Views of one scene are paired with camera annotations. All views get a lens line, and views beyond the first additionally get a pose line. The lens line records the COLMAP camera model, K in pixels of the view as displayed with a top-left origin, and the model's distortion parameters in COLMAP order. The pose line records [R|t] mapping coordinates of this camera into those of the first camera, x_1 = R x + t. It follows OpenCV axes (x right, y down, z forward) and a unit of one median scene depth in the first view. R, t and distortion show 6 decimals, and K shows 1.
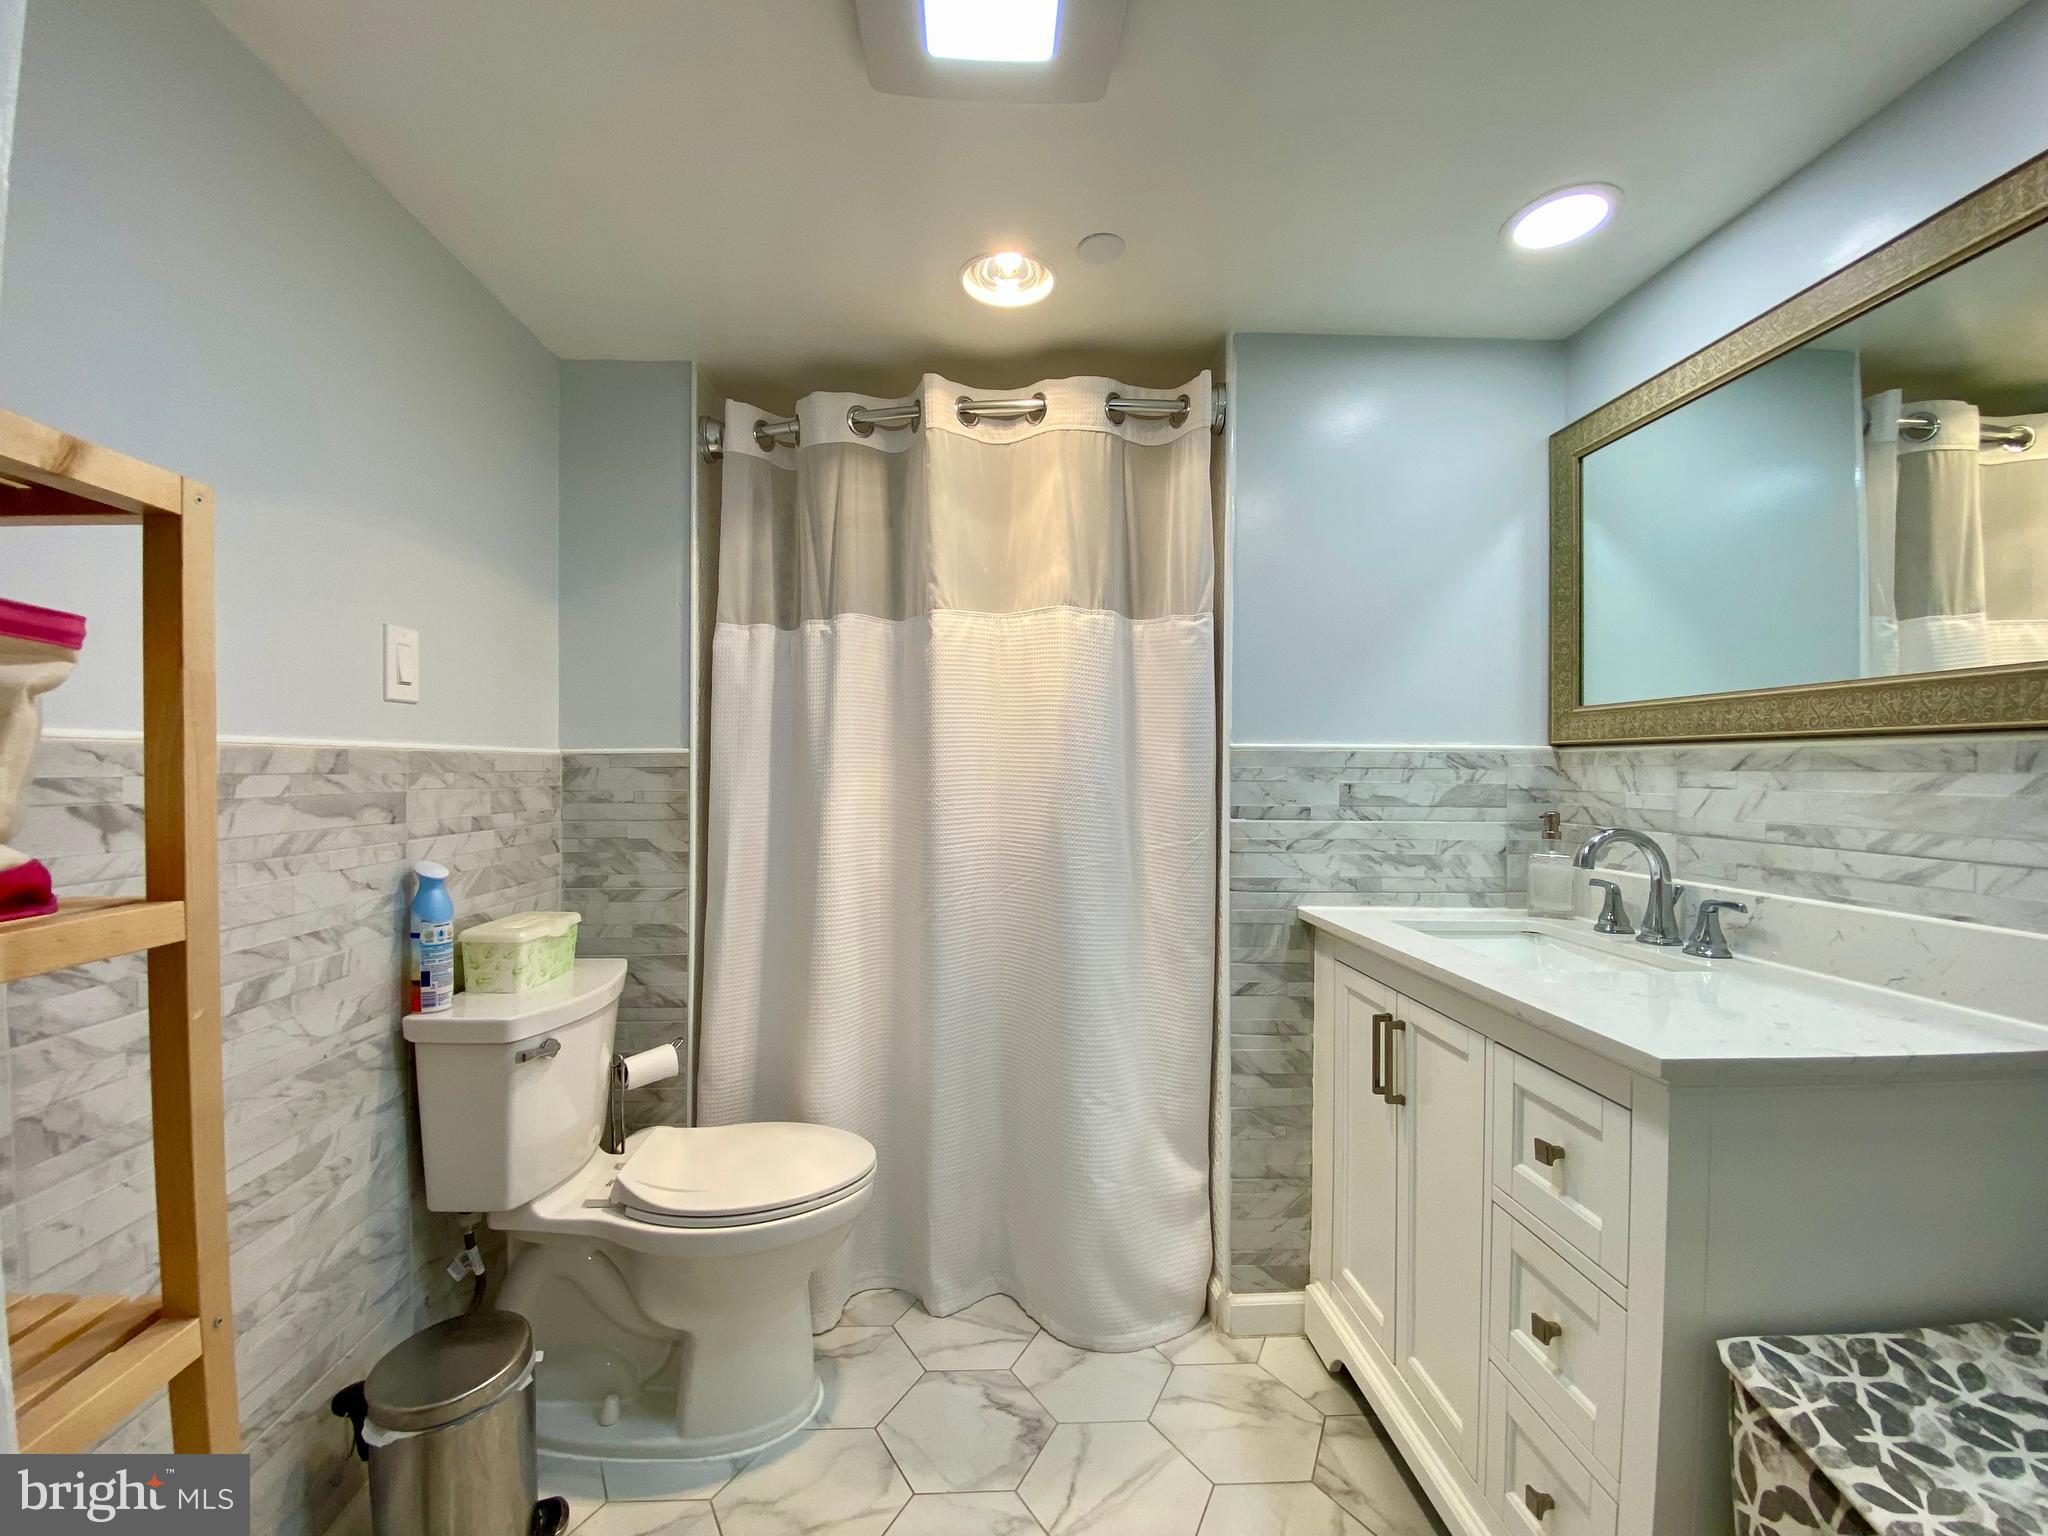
lens RADIAL K [[829.1, 0, 1015.9], [0, 829.1, 776.4], [0, 0, 1]] dist [0.027898, -0.025638]
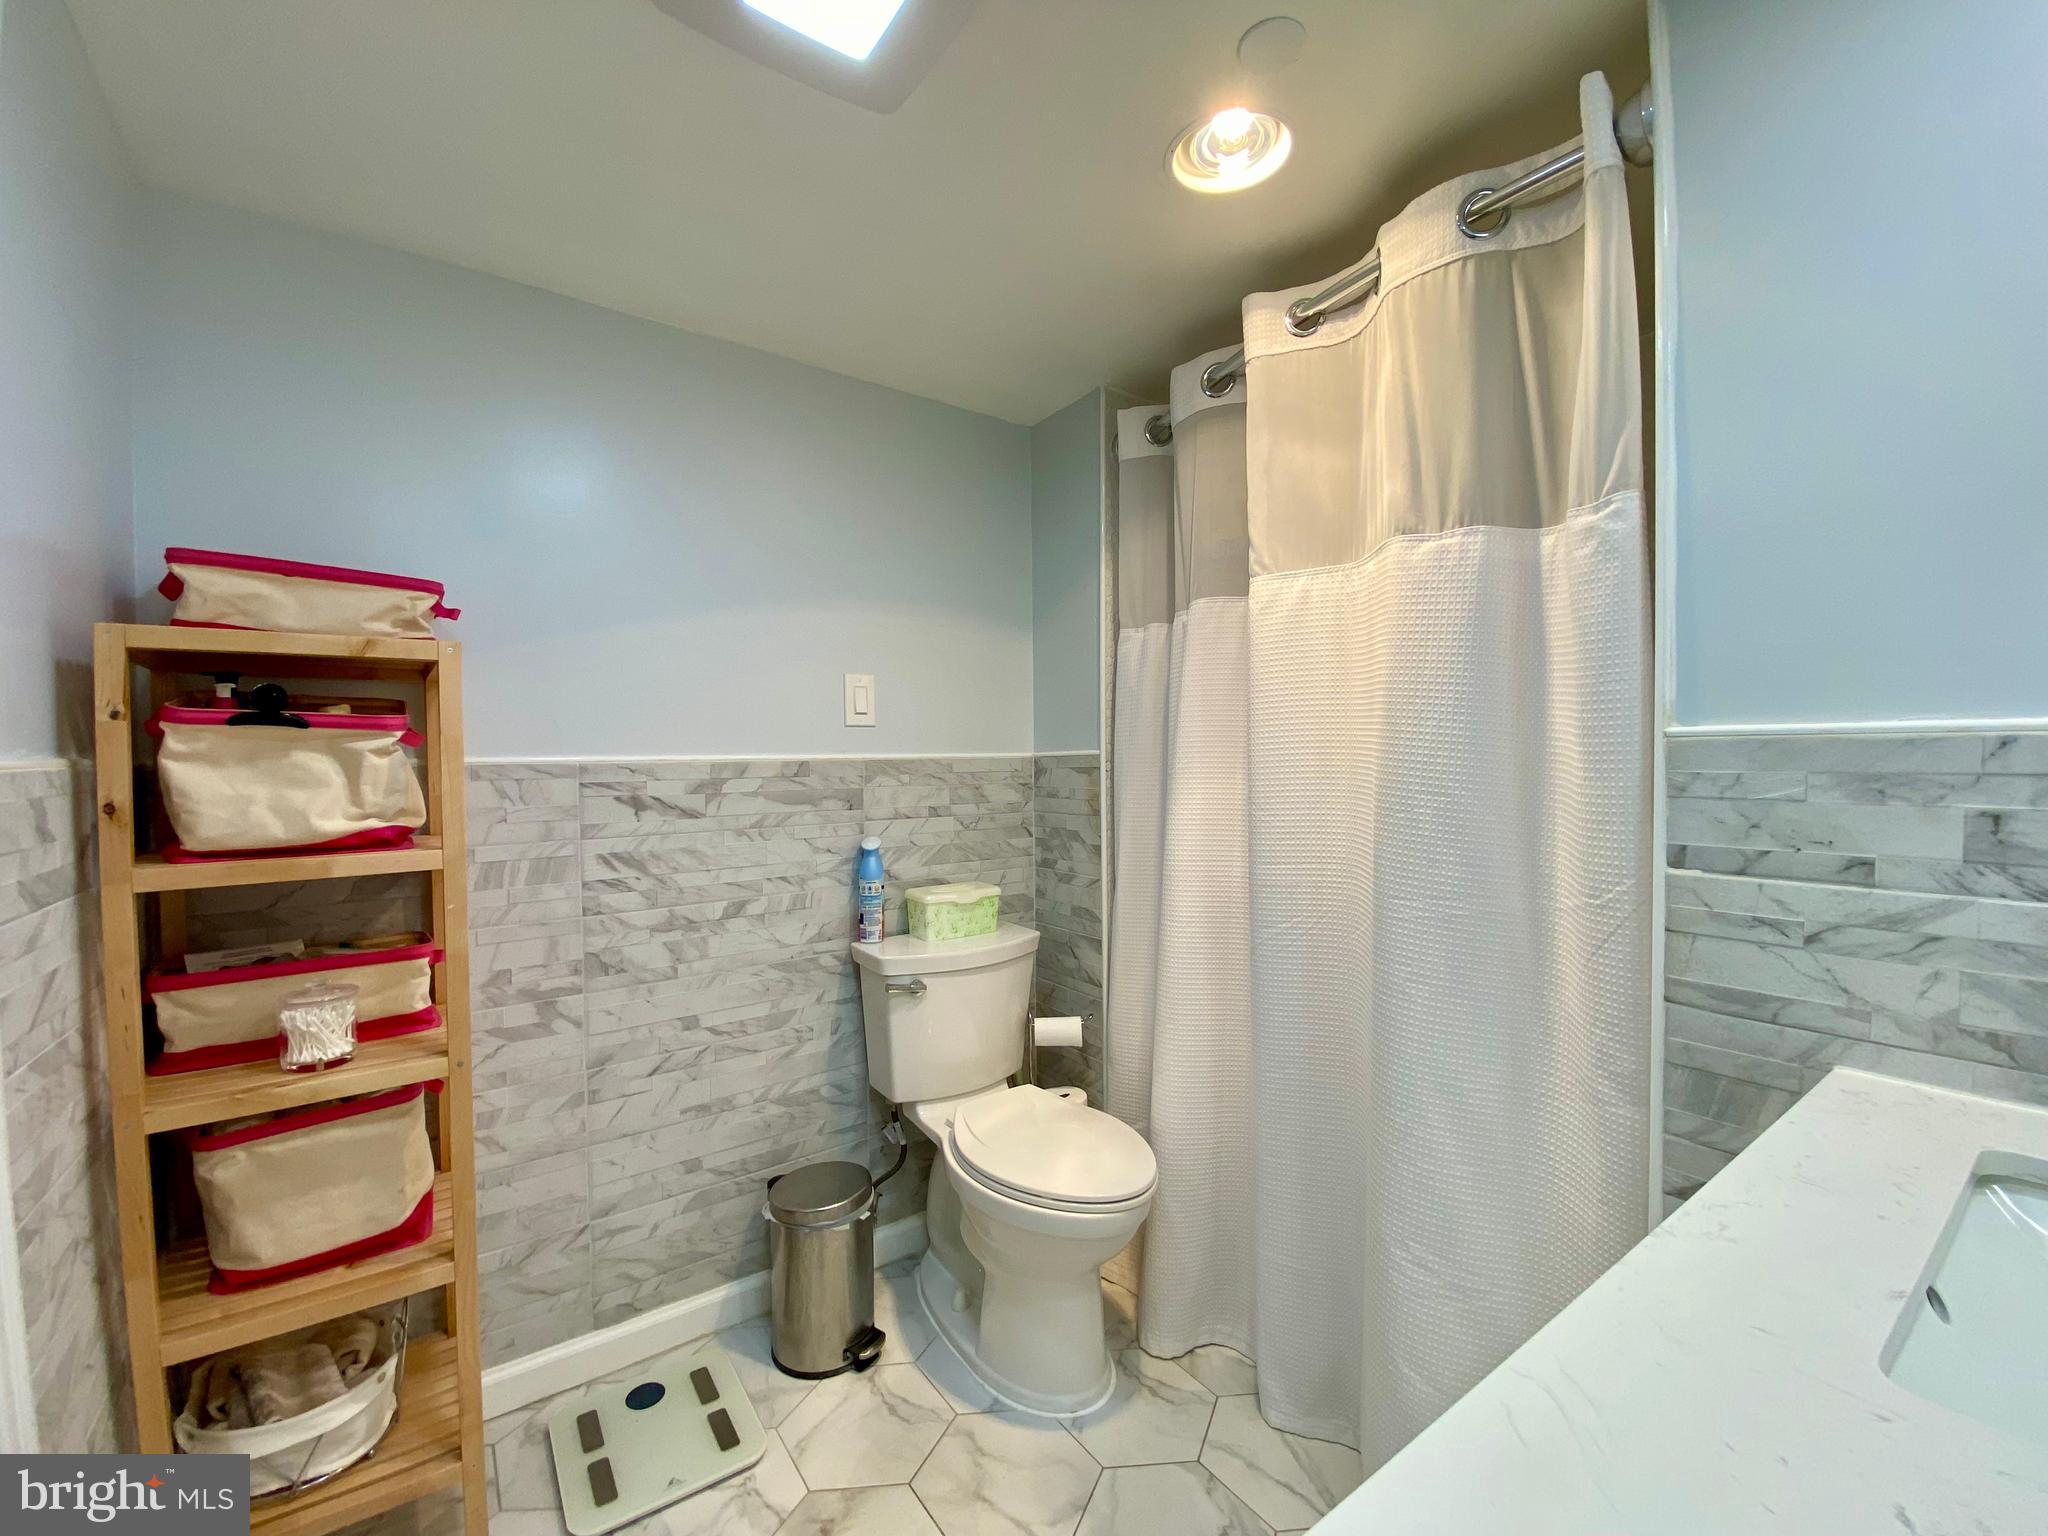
lens RADIAL K [[822.7, 0, 1029.9], [0, 822.7, 770.9], [0, 0, 1]] dist [0.020564, -0.028585]
pose [[0.539700, 0.005985, -0.841836, 0.522235], [0.005315, 0.999931, 0.010516, -0.020508], [0.841841, -0.010150, 0.539631, 0.398791]]
